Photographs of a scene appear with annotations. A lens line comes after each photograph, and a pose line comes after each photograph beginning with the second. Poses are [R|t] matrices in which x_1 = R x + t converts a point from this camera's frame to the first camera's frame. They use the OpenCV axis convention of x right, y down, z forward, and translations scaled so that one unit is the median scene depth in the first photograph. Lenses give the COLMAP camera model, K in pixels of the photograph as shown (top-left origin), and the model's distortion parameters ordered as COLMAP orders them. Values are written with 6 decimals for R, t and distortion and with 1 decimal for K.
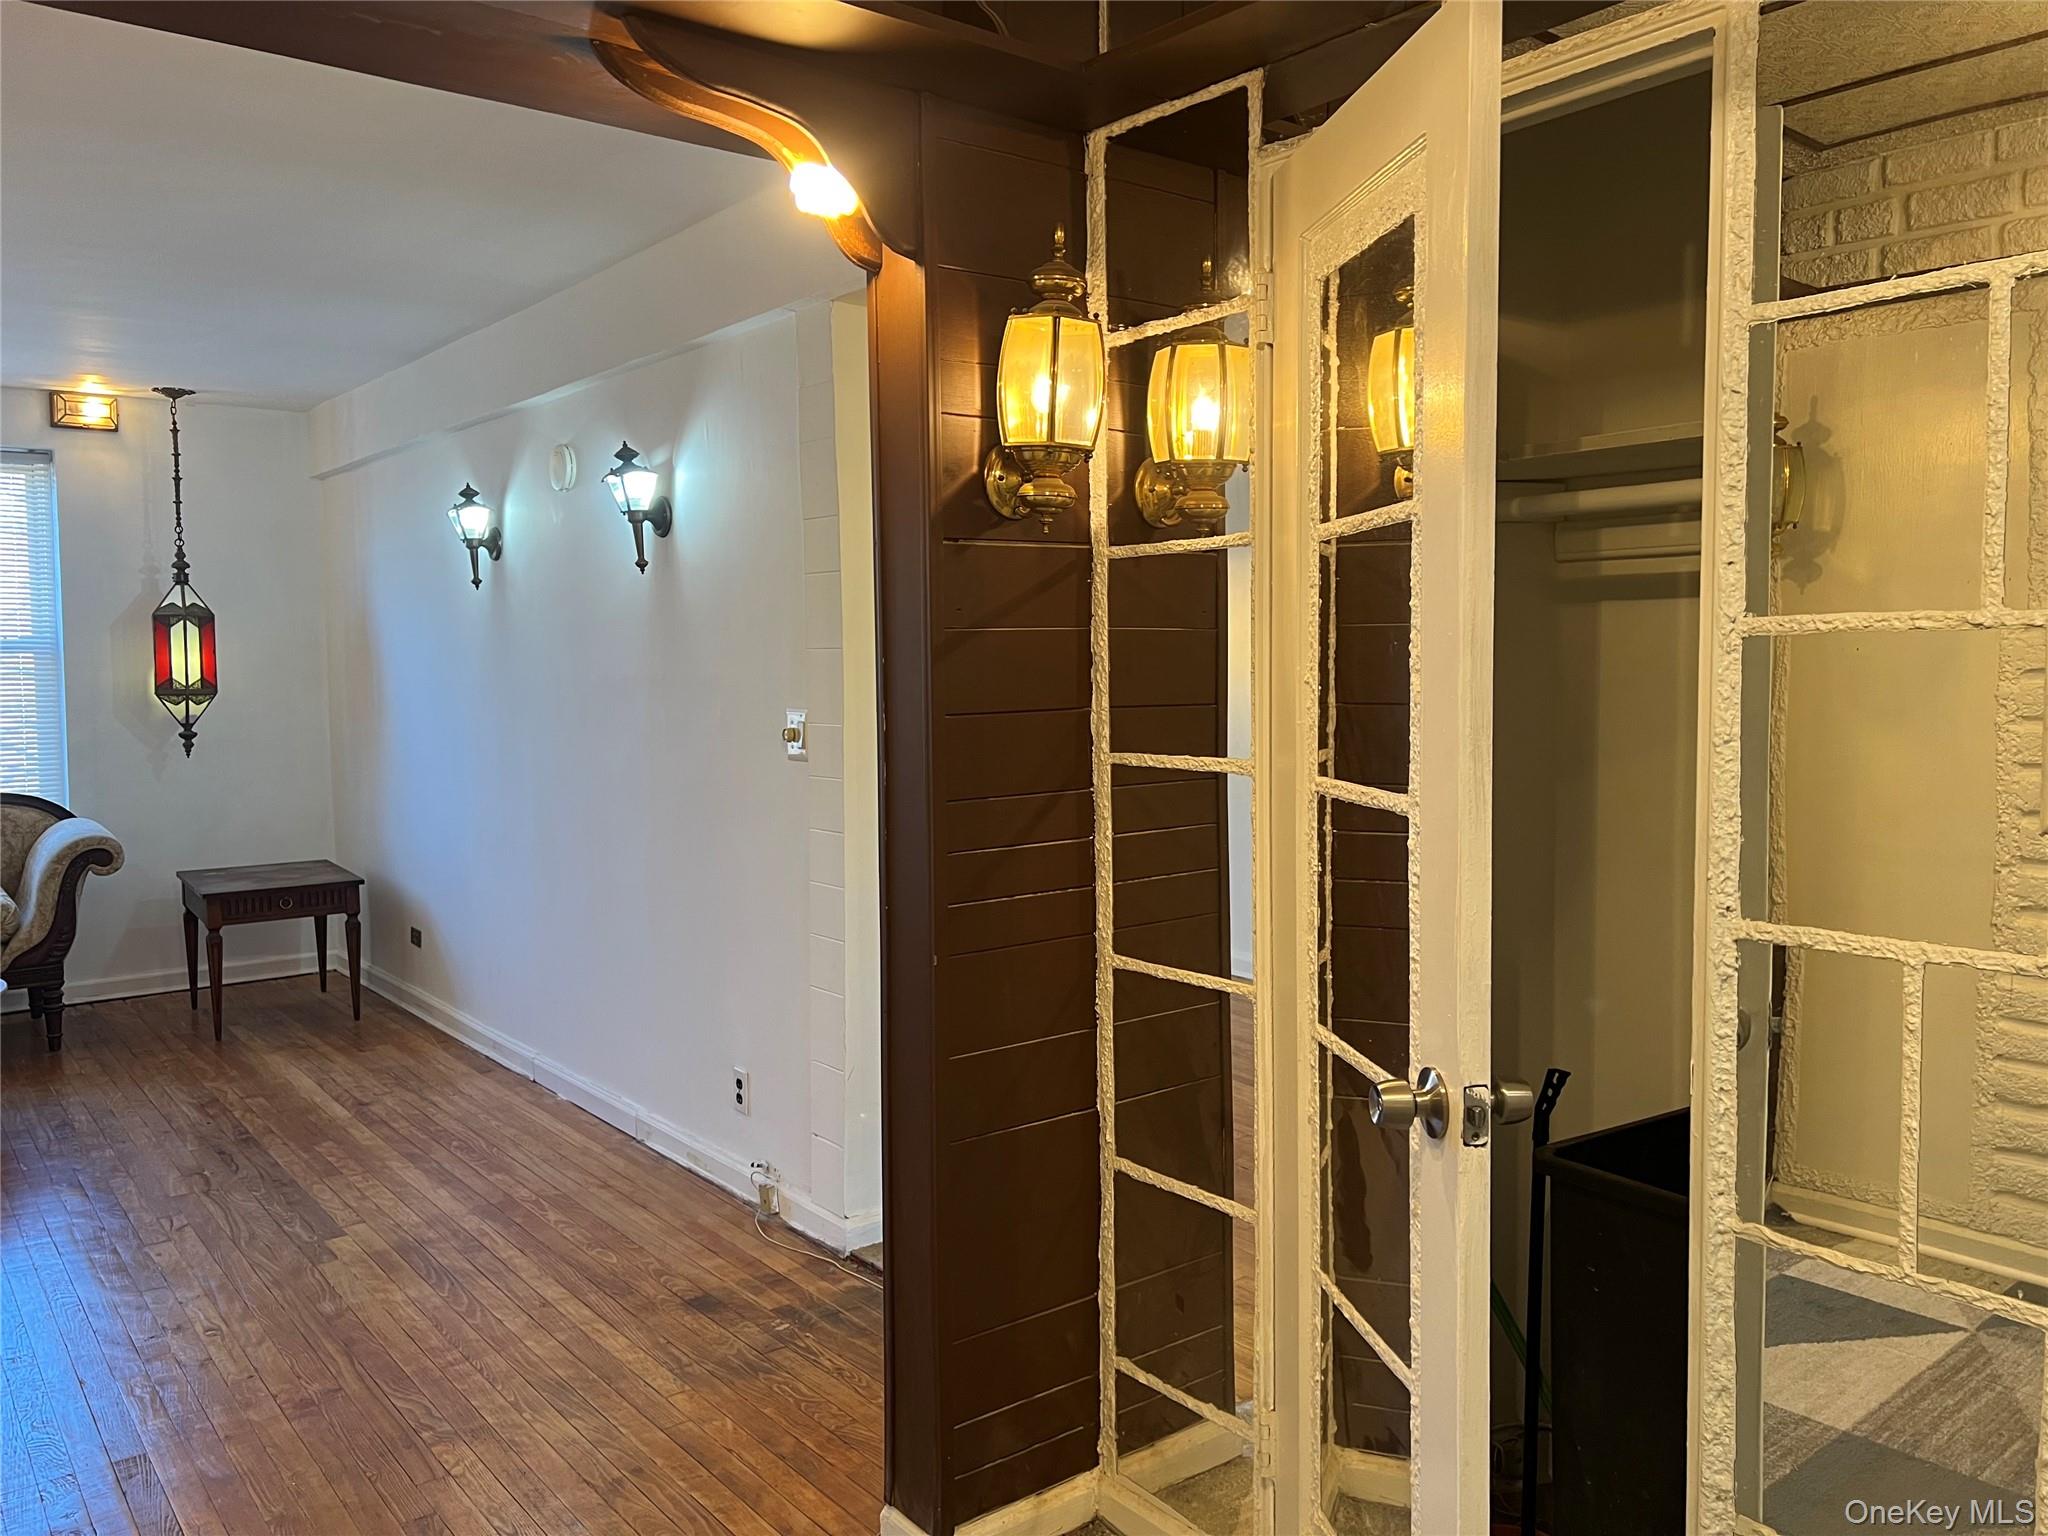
lens RADIAL K [[1553.1, 0, 1045.5], [0, 1553.1, 737.4], [0, 0, 1]] dist [0.018749, -0.001645]
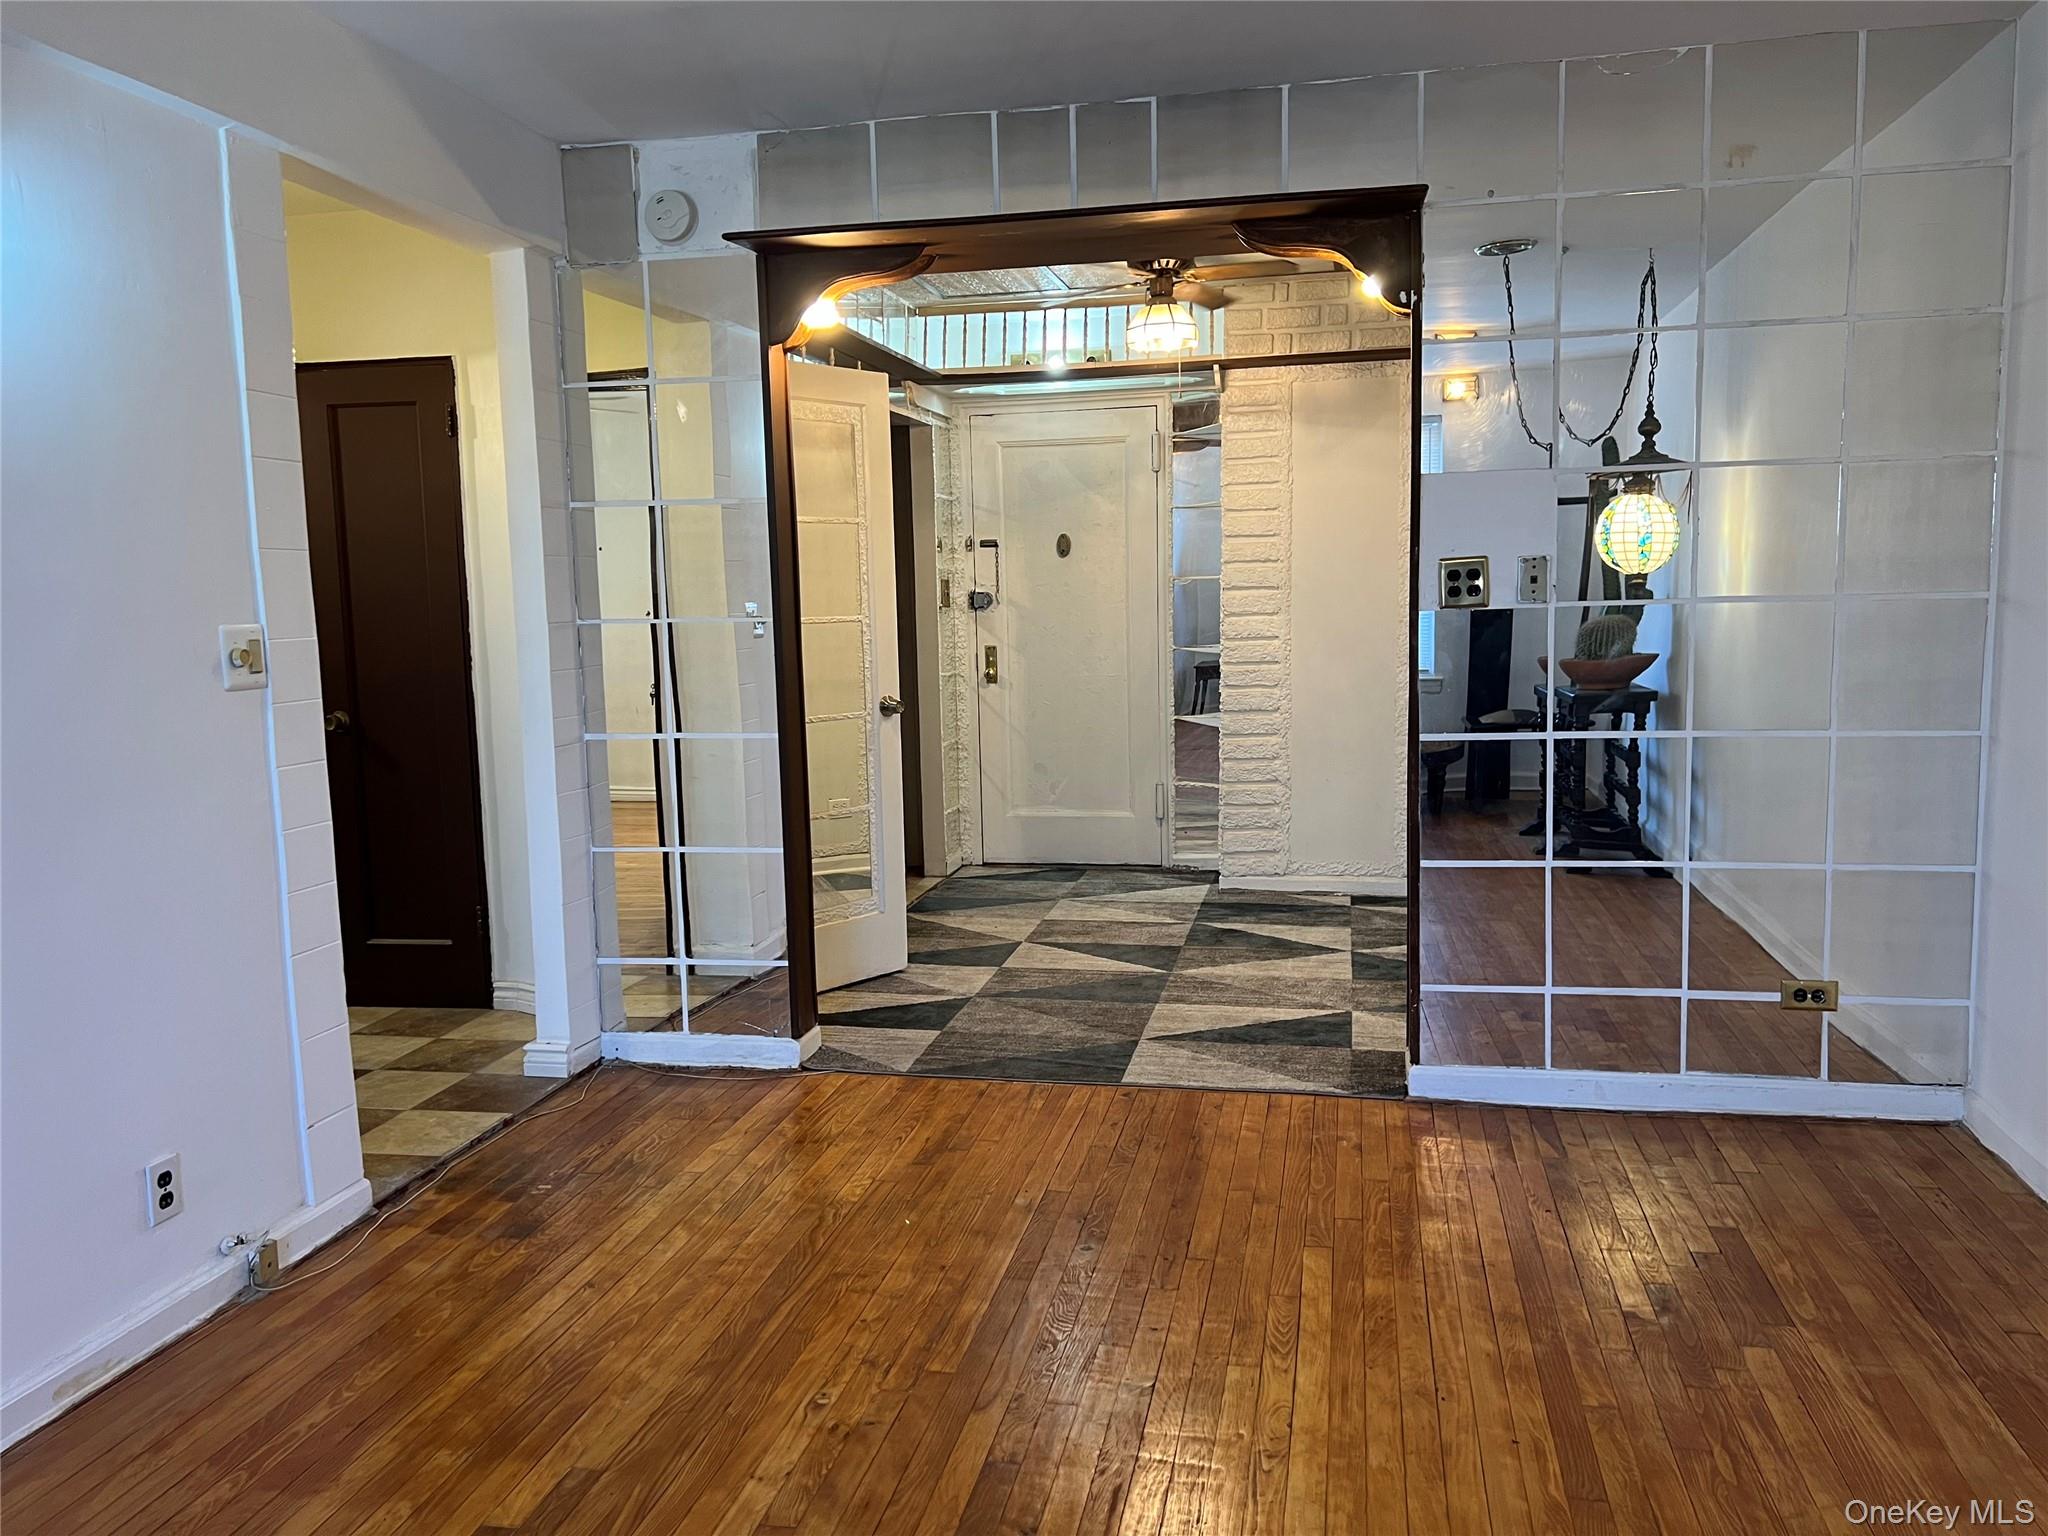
lens RADIAL K [[1553.1, 0, 1024.9], [0, 1553.1, 769.0], [0, 0, 1]] dist [0.018749, -0.001645]
pose [[-0.637883, -0.062759, 0.767572, -0.660126], [0.071084, 0.987622, 0.139824, -0.018426], [-0.766845, 0.143753, -0.625526, 0.765729]]
